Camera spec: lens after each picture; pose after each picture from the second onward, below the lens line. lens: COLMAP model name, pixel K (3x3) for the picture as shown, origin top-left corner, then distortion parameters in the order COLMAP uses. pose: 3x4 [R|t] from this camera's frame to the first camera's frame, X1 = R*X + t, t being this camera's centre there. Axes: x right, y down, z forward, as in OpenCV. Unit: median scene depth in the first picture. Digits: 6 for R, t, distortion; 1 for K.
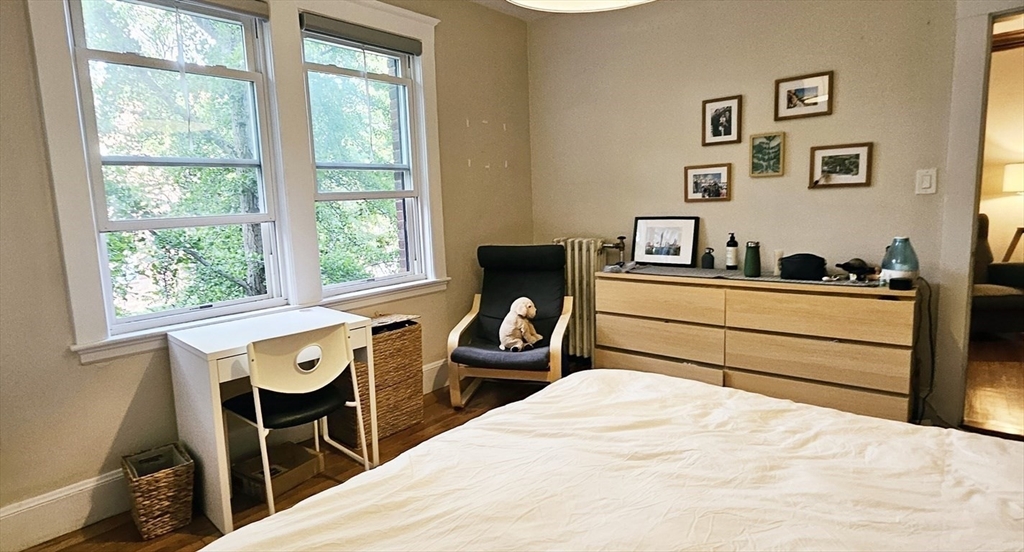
lens RADIAL K [[560.0, 0, 512.0], [0, 560.0, 276.0], [0, 0, 1]] dist [0.002727, 0.000411]
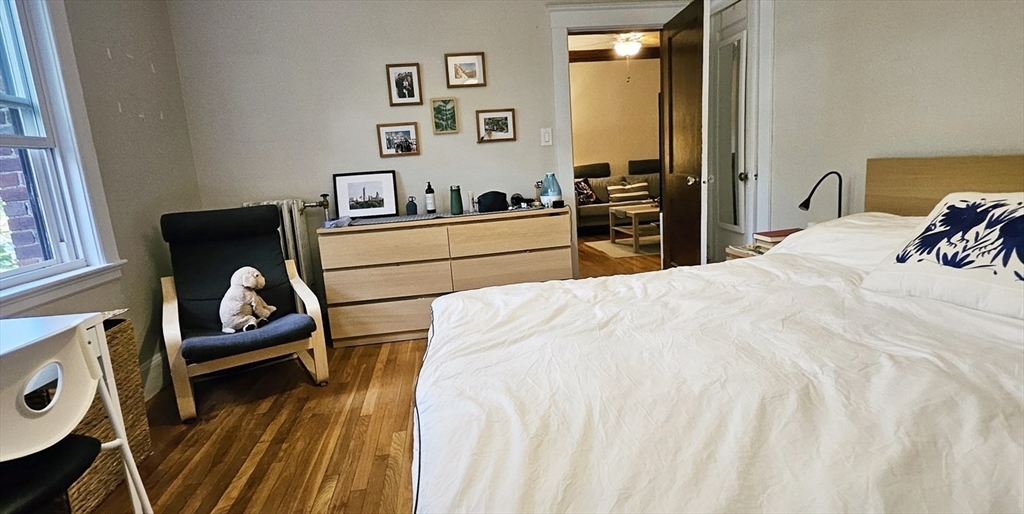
lens RADIAL K [[491.2, 0, 512.0], [0, 491.2, 257.0], [0, 0, 1]] dist [-0.000353, 0.000866]
pose [[0.647139, -0.149811, 0.747507, -0.281343], [0.153924, 0.985985, 0.064348, 0.038303], [-0.746671, 0.073417, 0.661129, 0.200786]]
